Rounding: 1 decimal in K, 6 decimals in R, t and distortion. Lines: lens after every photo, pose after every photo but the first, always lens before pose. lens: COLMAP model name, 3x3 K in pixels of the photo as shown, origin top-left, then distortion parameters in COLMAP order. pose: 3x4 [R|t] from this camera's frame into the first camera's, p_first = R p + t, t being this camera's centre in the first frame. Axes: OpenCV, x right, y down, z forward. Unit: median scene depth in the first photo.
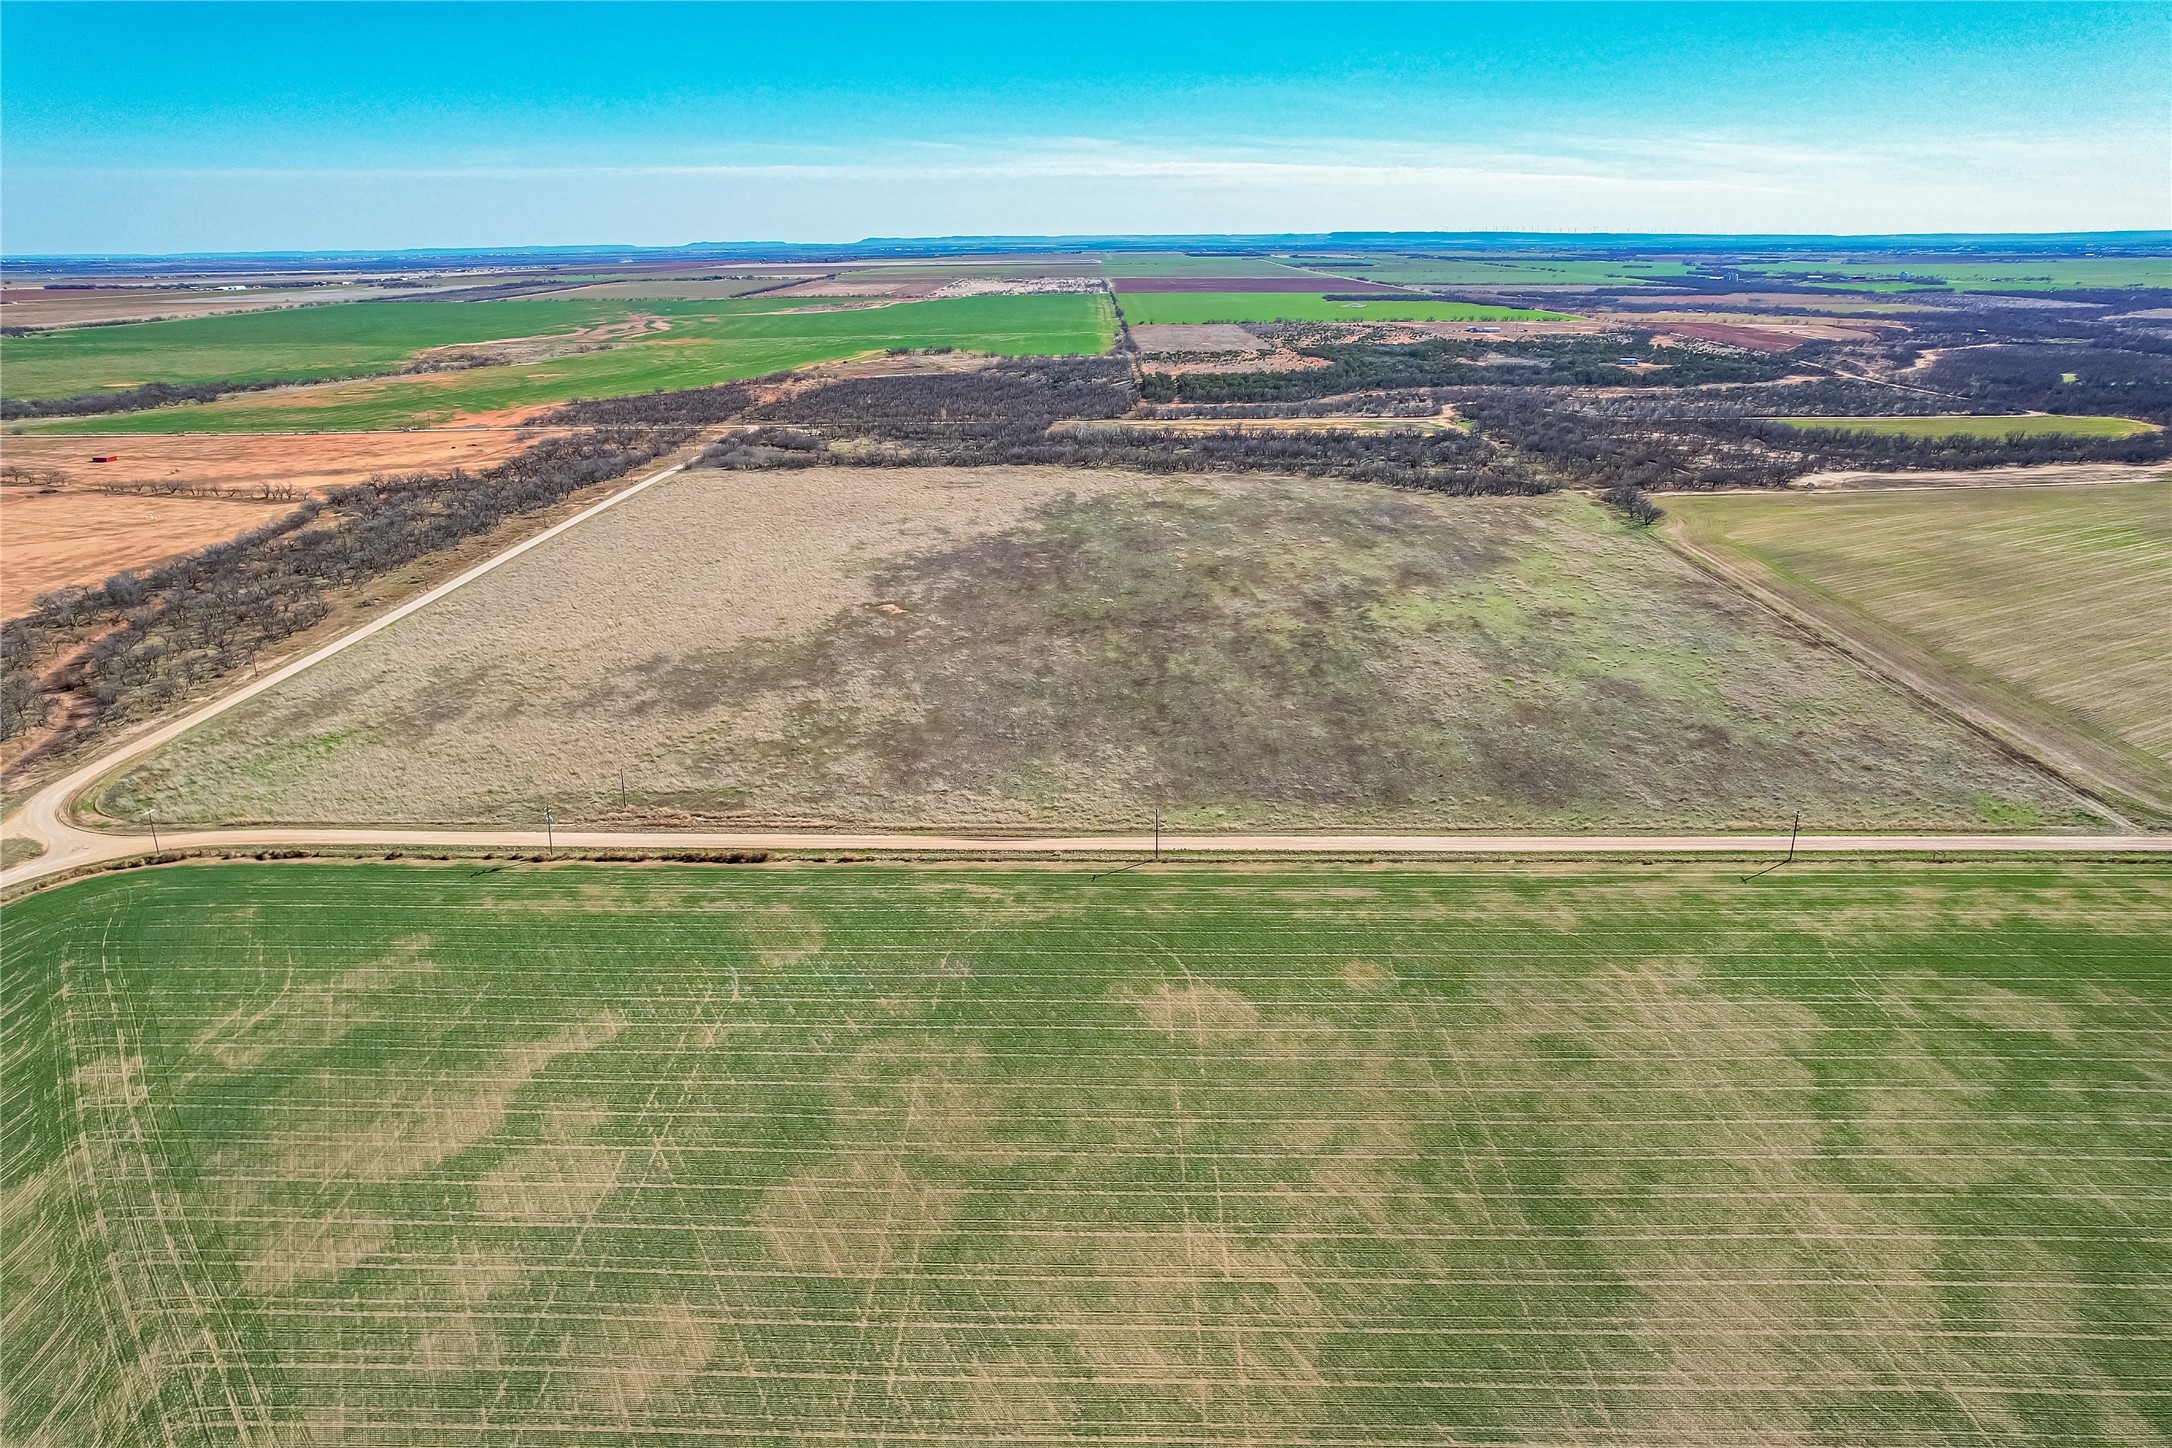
lens RADIAL K [[1377.9, 0, 1092.0], [0, 1377.9, 757.1], [0, 0, 1]] dist [-0.074141, 0.068087]
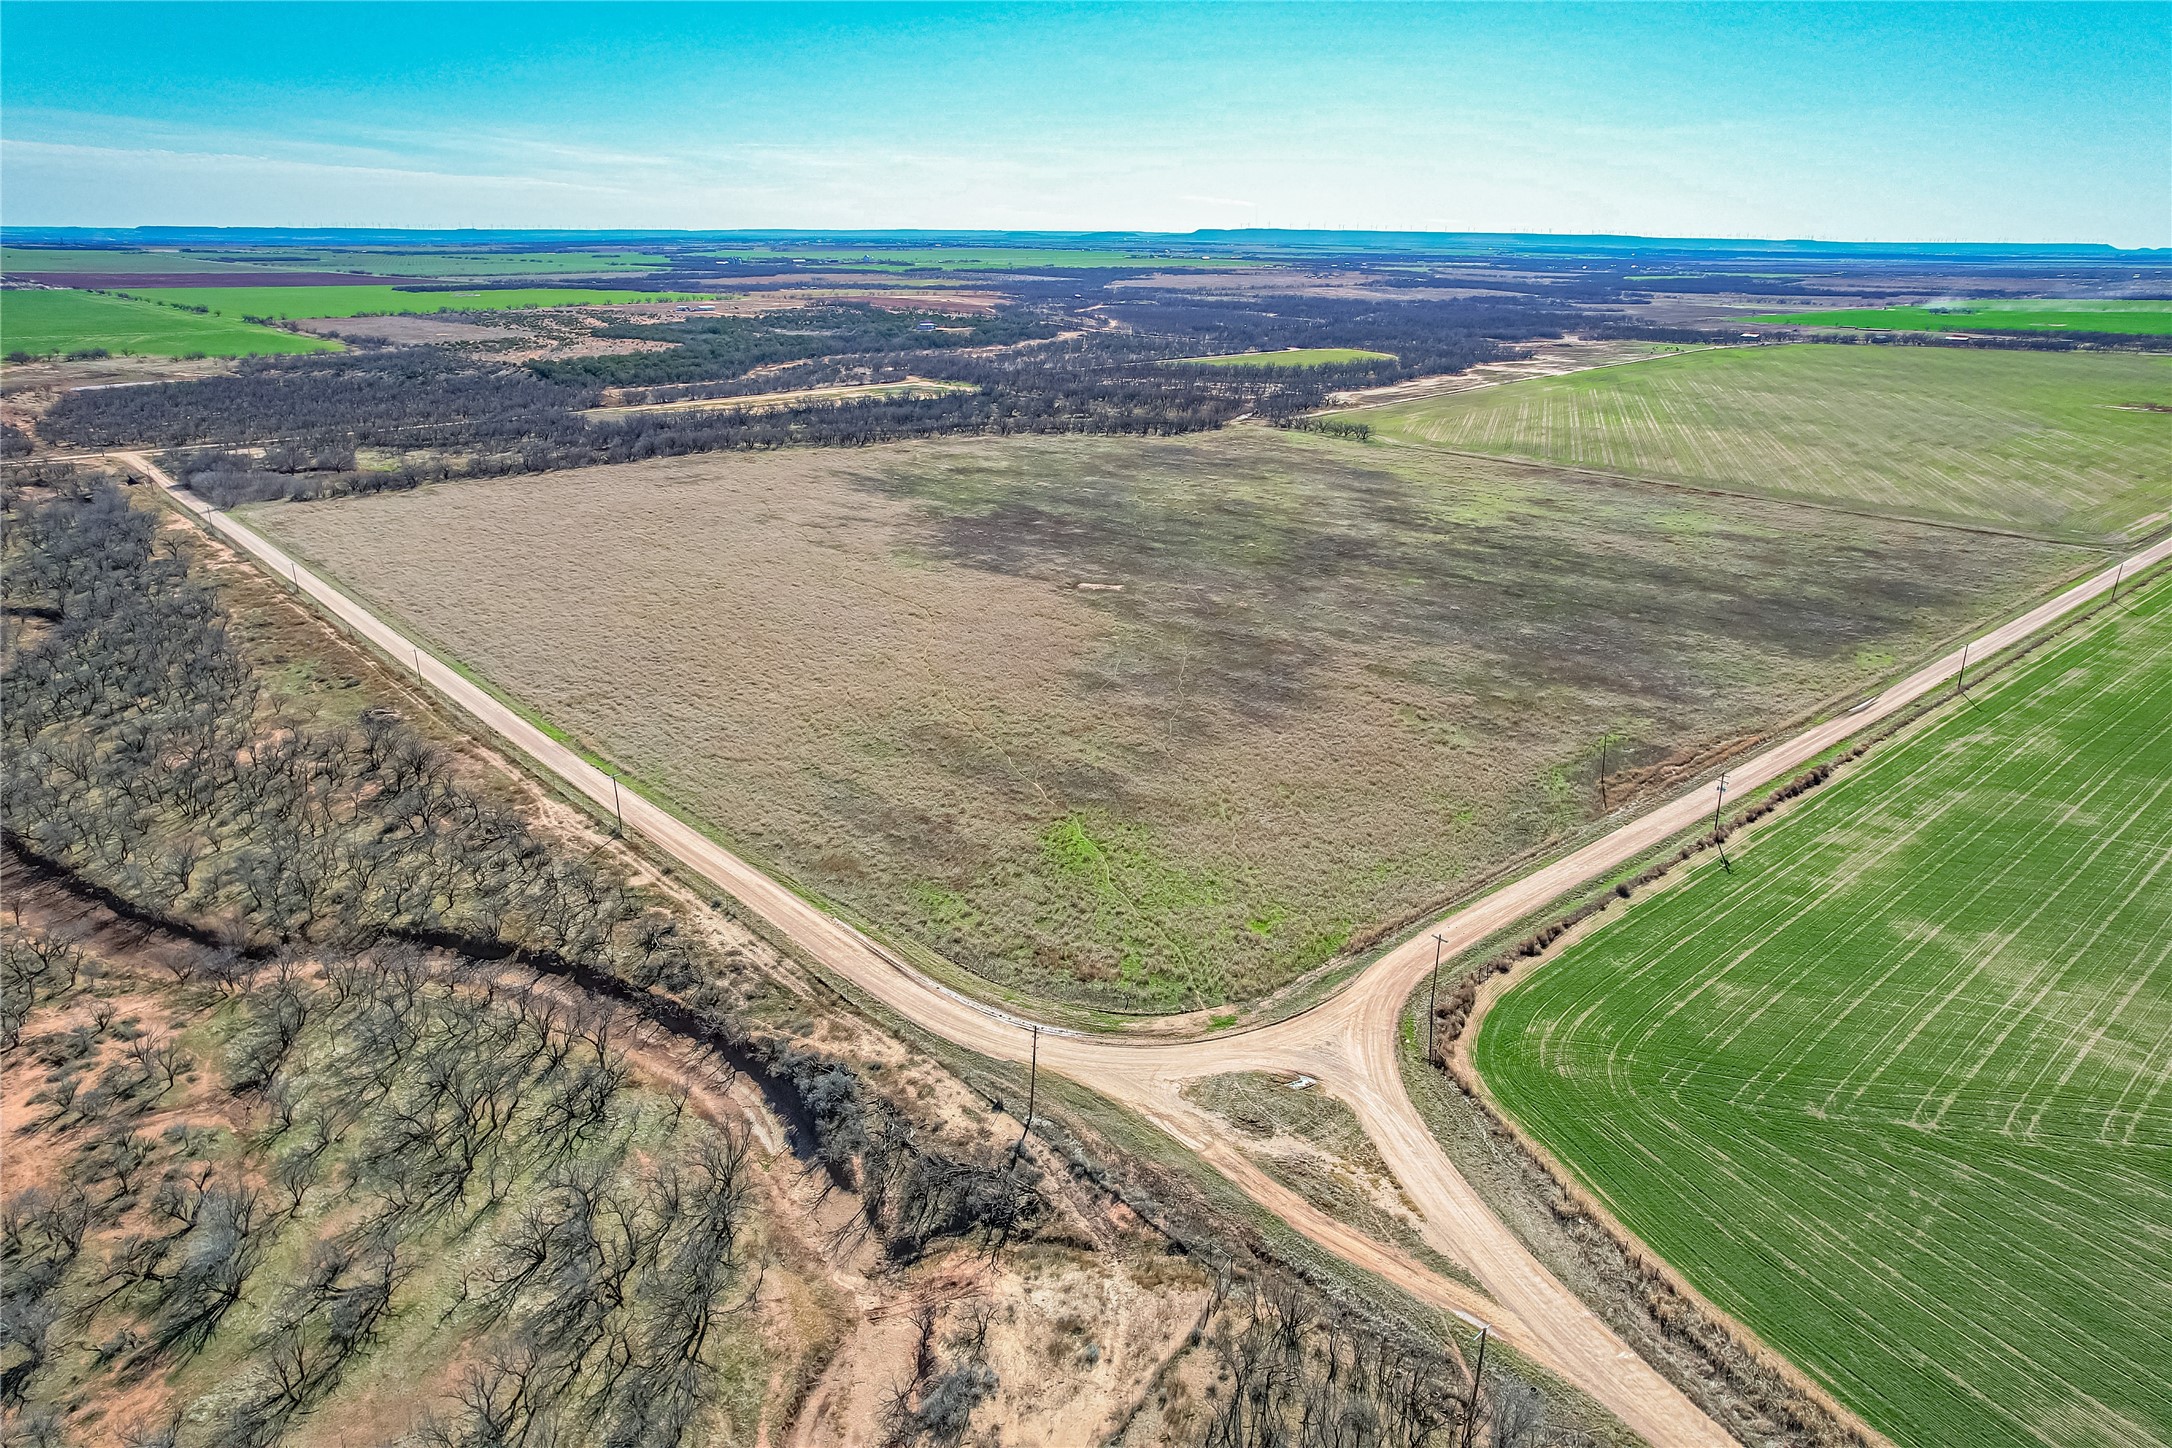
lens RADIAL K [[1377.9, 0, 1092.0], [0, 1377.9, 757.1], [0, 0, 1]] dist [-0.074141, 0.068087]
pose [[0.726727, -0.231642, 0.646692, -1.082340], [0.230627, 0.969060, 0.087942, -0.121907], [-0.647054, 0.085235, 0.757665, 0.543415]]
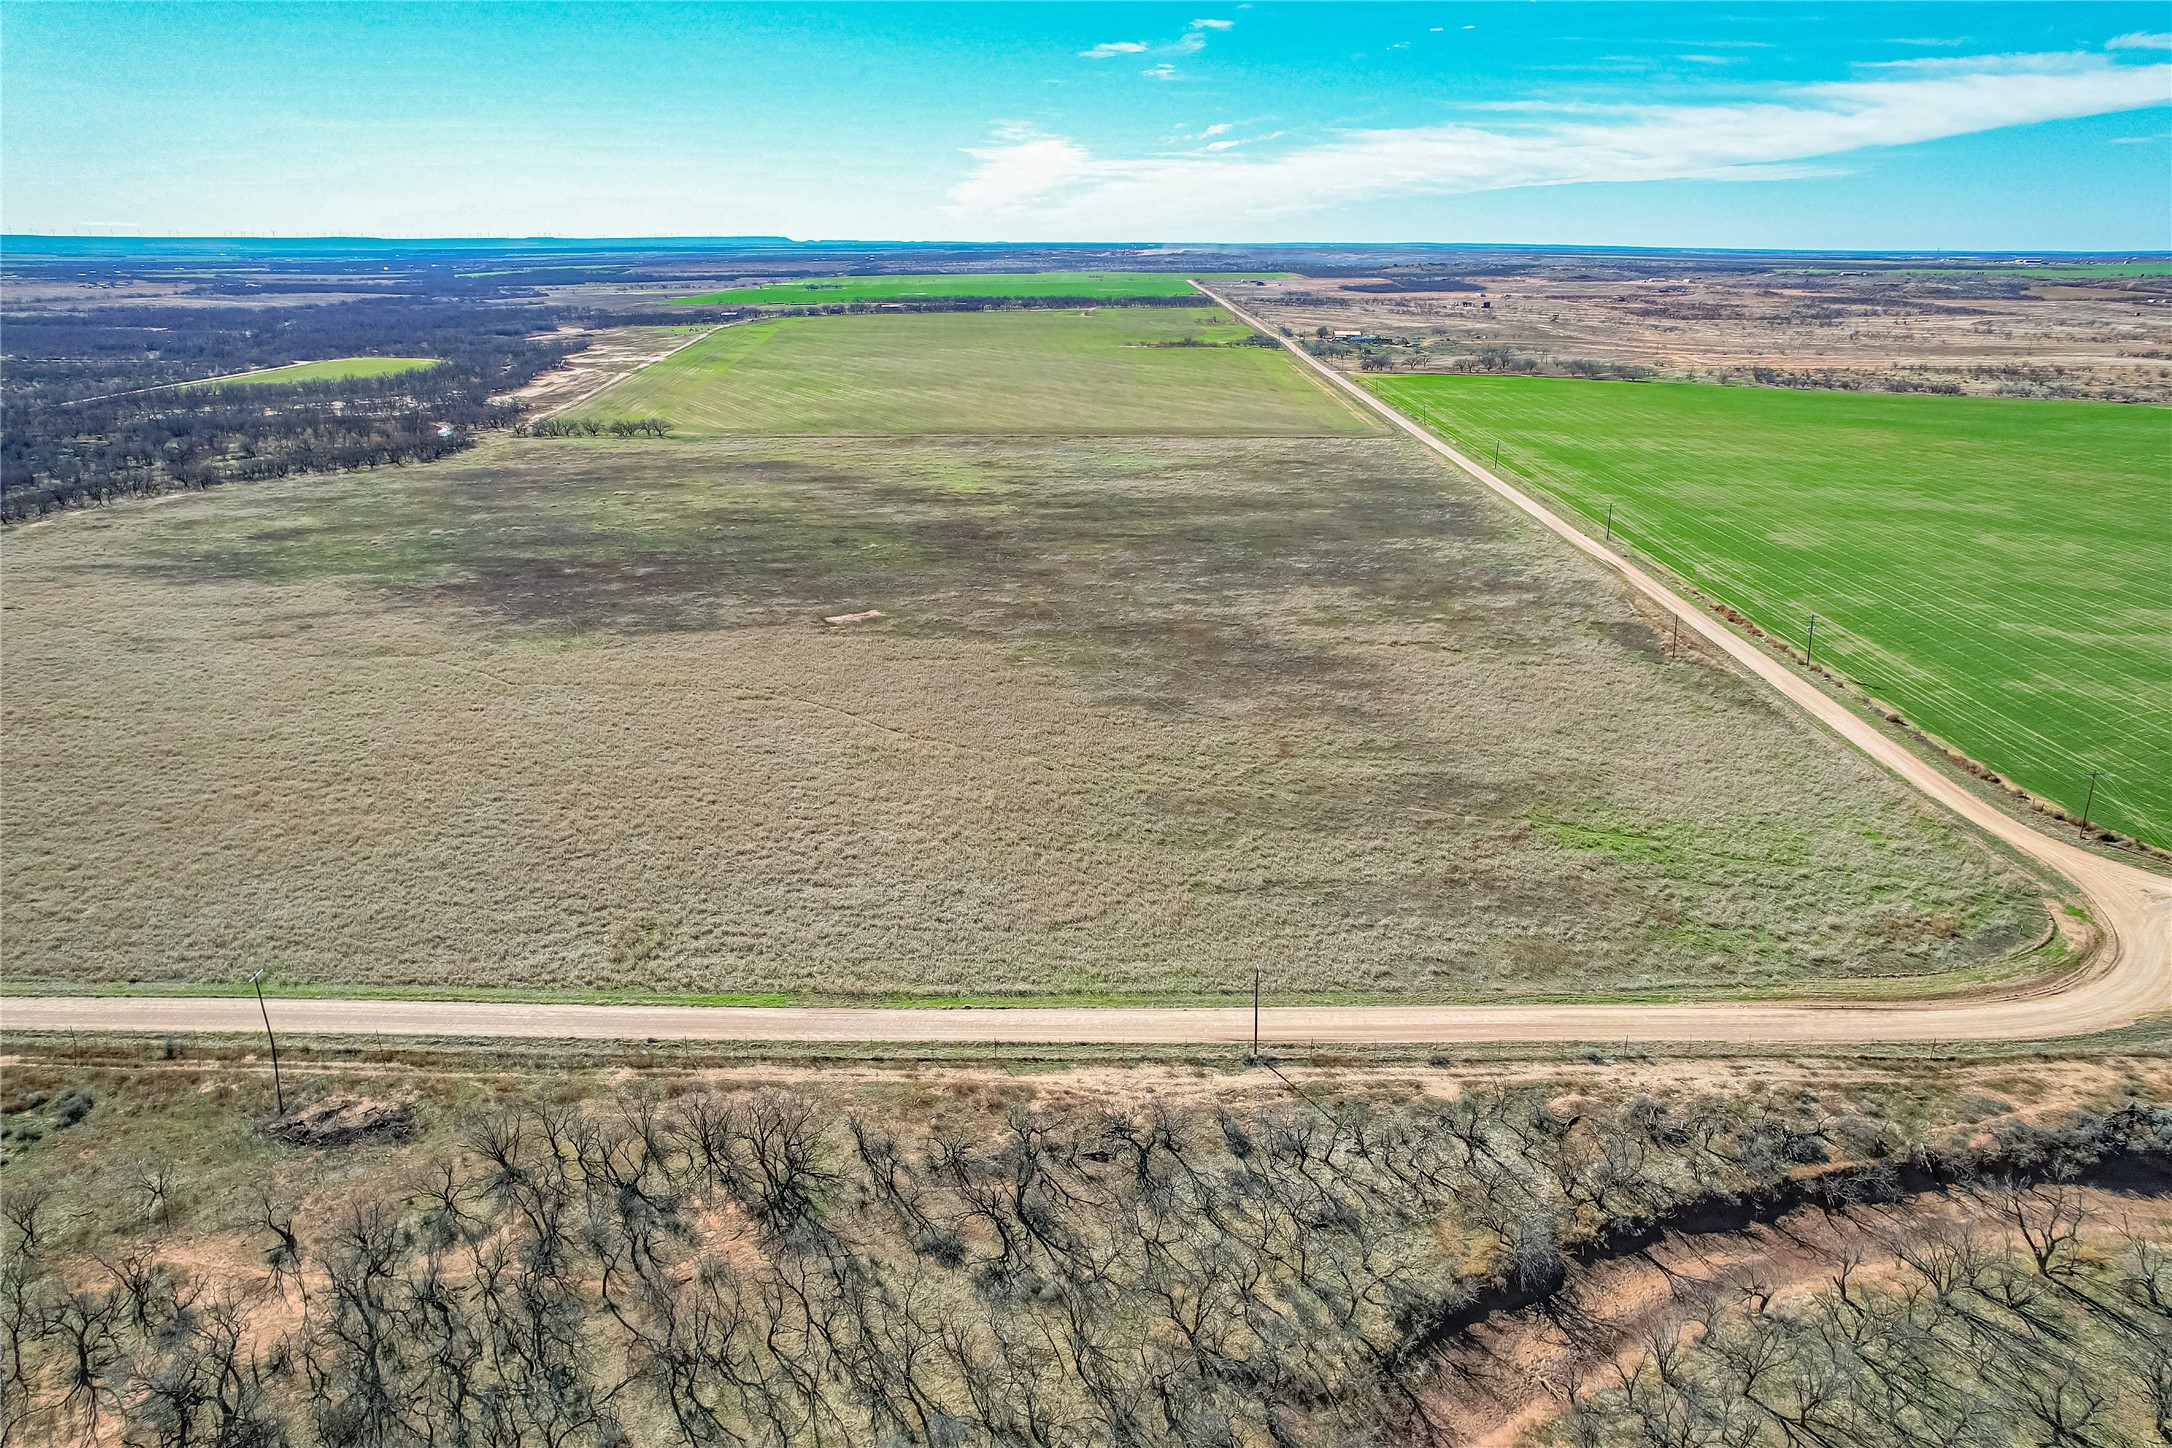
lens RADIAL K [[1377.9, 0, 1092.0], [0, 1377.9, 757.1], [0, 0, 1]] dist [-0.074141, 0.068087]
pose [[-0.012726, -0.344604, 0.938662, -1.198253], [0.354862, 0.876077, 0.326438, -0.338150], [-0.934832, 0.337249, 0.111138, 1.250969]]
